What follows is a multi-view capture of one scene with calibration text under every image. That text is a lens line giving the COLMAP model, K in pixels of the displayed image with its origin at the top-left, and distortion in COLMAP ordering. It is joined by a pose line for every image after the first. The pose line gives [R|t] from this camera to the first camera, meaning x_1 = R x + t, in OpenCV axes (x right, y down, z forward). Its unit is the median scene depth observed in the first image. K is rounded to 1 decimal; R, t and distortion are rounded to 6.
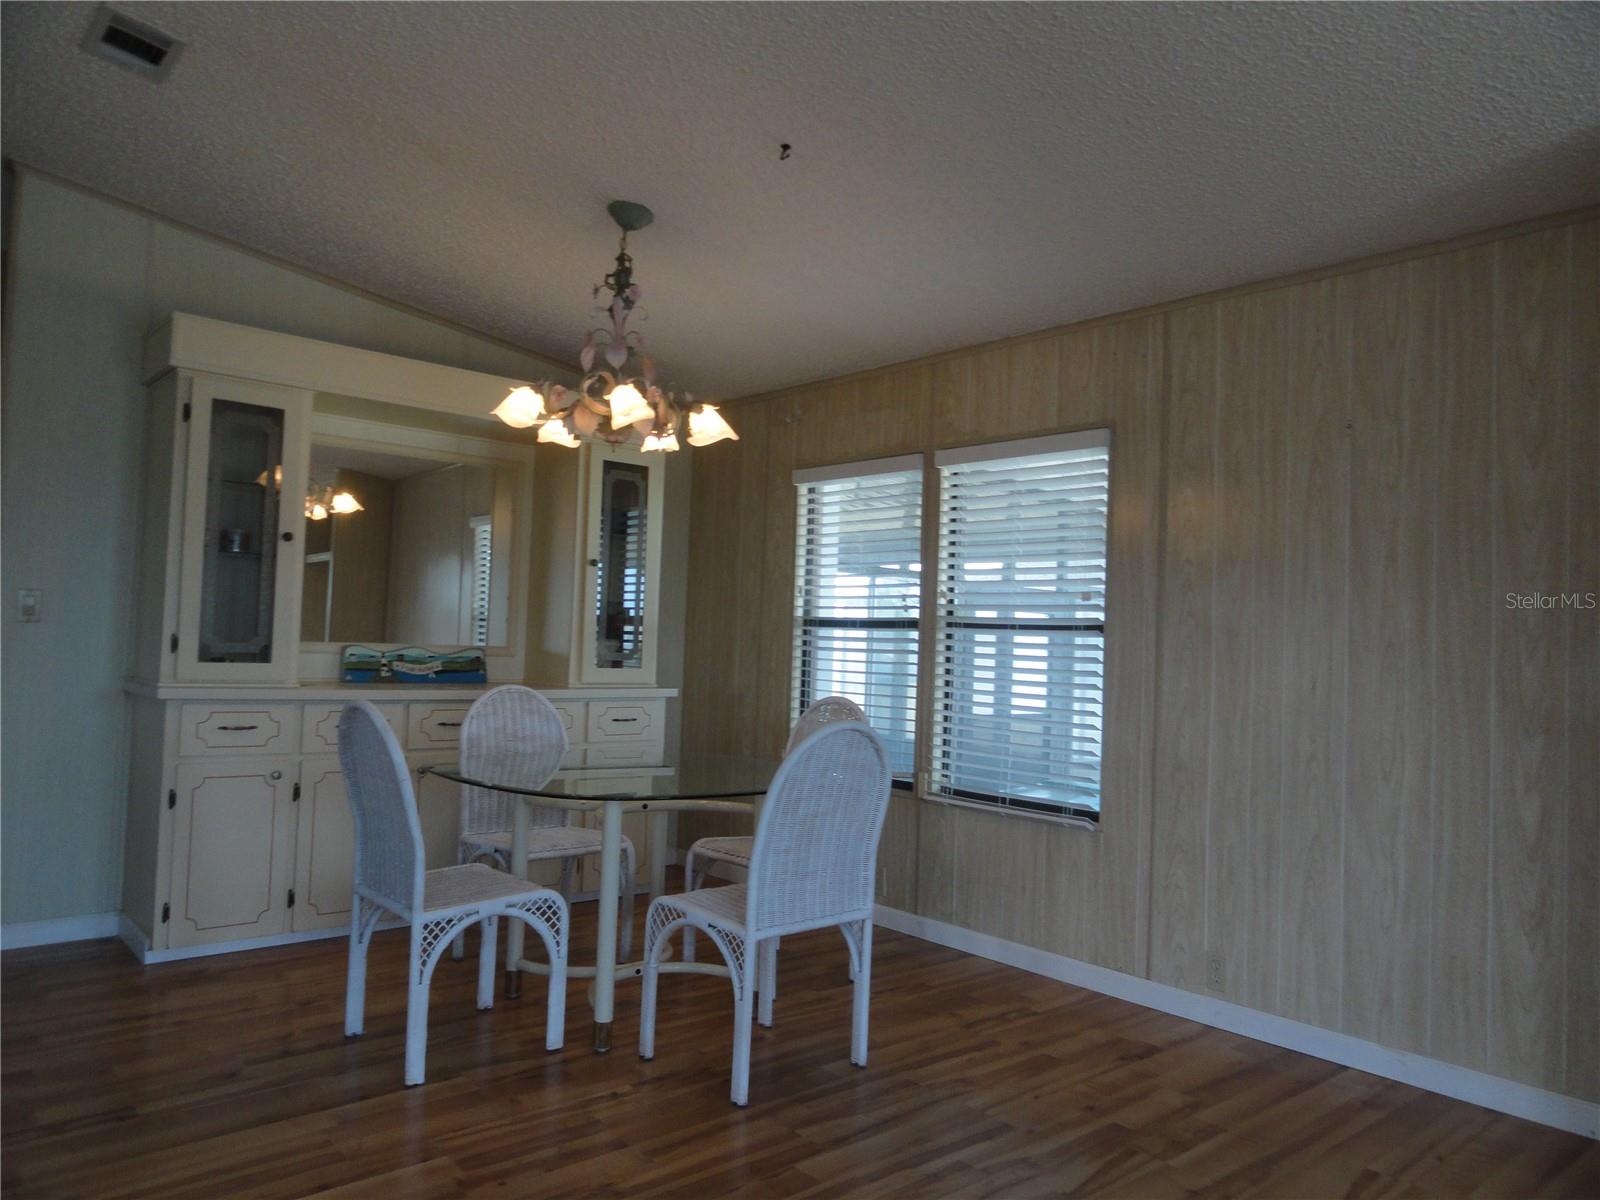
lens RADIAL K [[1113.6, 0, 779.6], [0, 1113.6, 599.0], [0, 0, 1]] dist [0.004946, 0.000951]
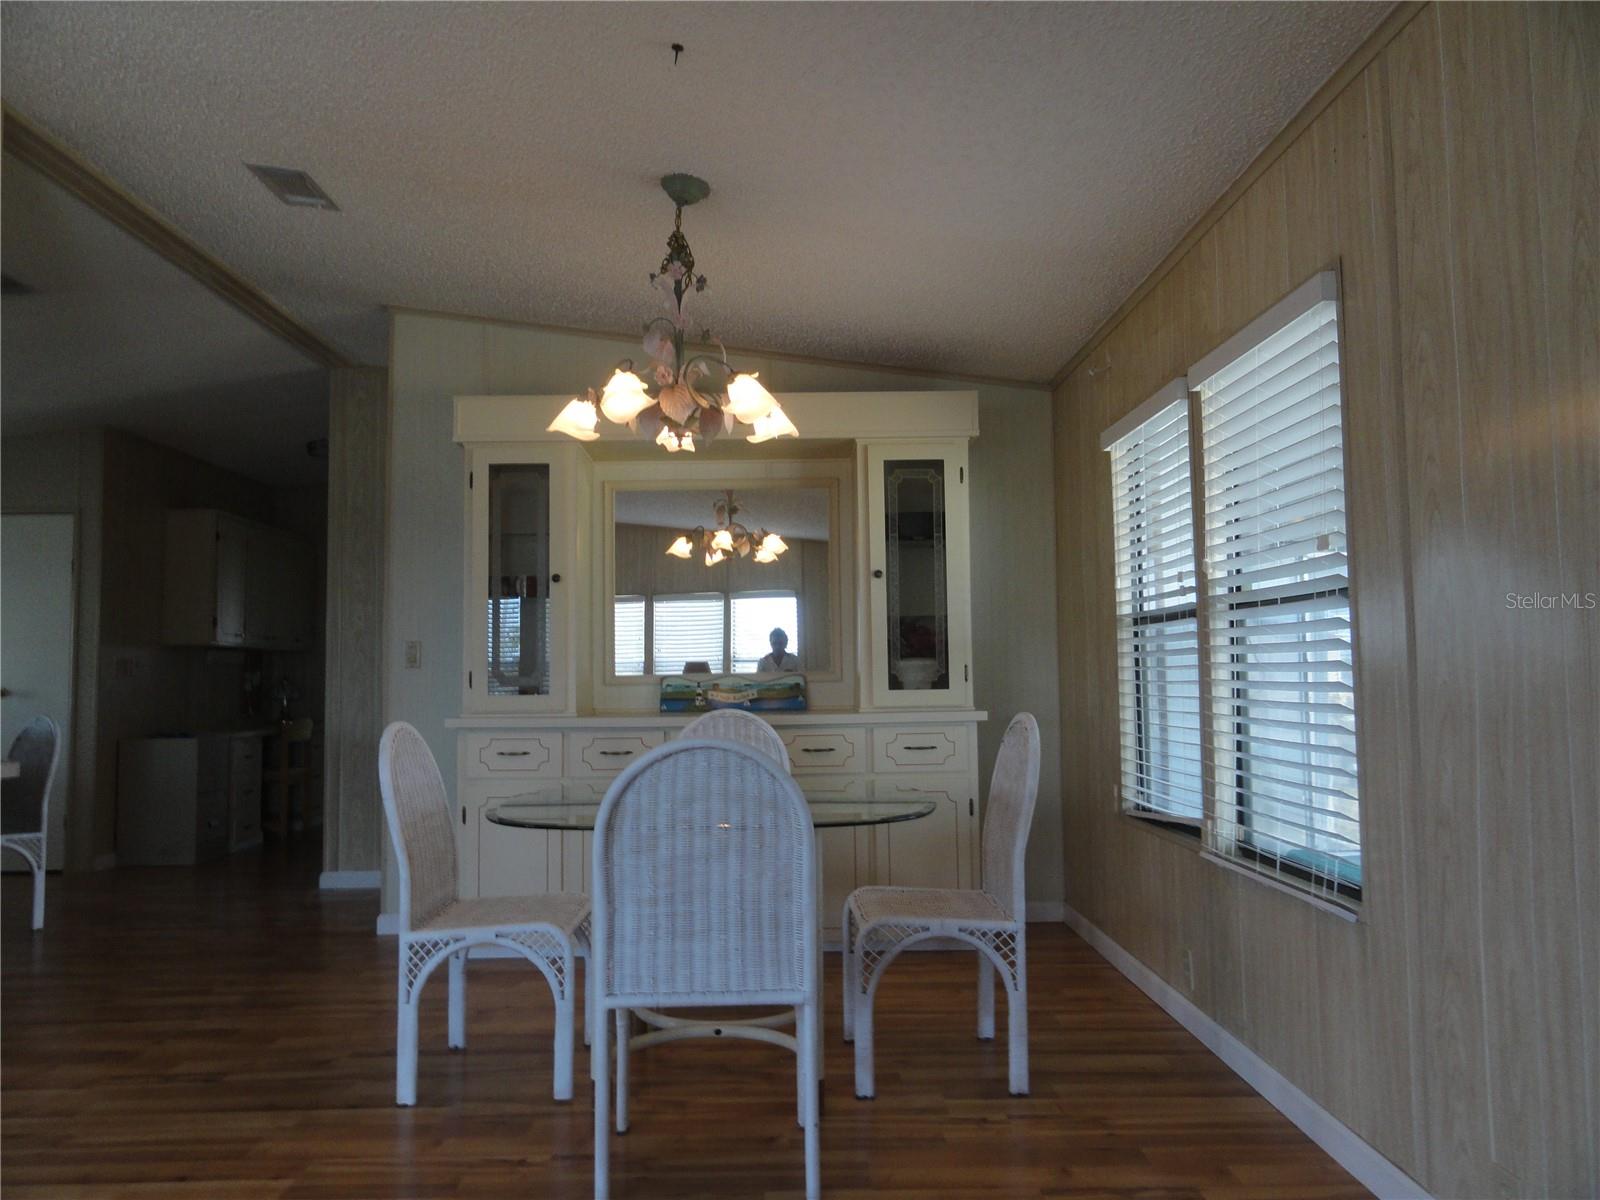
lens RADIAL K [[1108.0, 0, 794.7], [0, 1108.0, 606.2], [0, 0, 1]] dist [0.010004, -0.004085]
pose [[0.762784, -0.086076, -0.640900, 0.457848], [0.066850, 0.996288, -0.054243, 0.048518], [0.643189, -0.001469, 0.765706, 0.339900]]
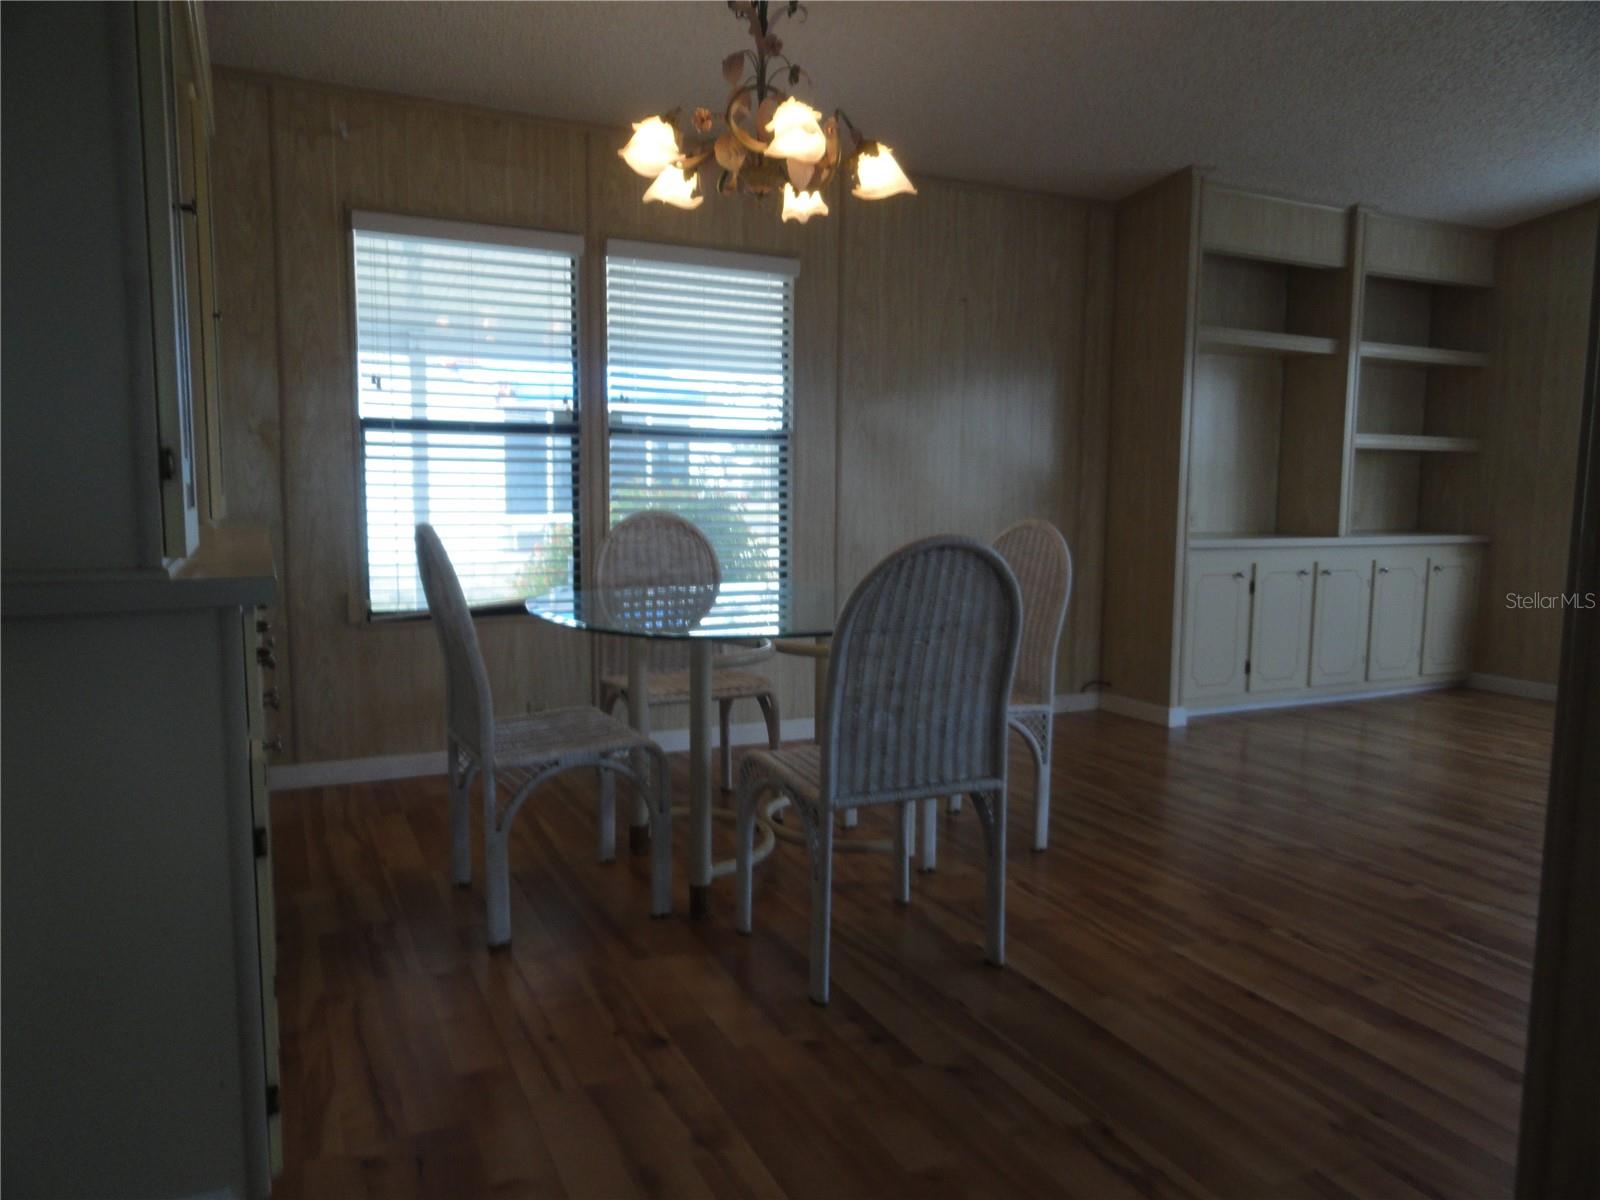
lens RADIAL K [[1108.0, 0, 794.7], [0, 1108.0, 606.2], [0, 0, 1]] dist [0.010004, -0.004085]
pose [[0.265216, -0.136364, 0.954497, -0.855182], [-0.036444, 0.987823, 0.151251, 0.025633], [-0.963500, -0.074900, 0.257017, 0.700257]]
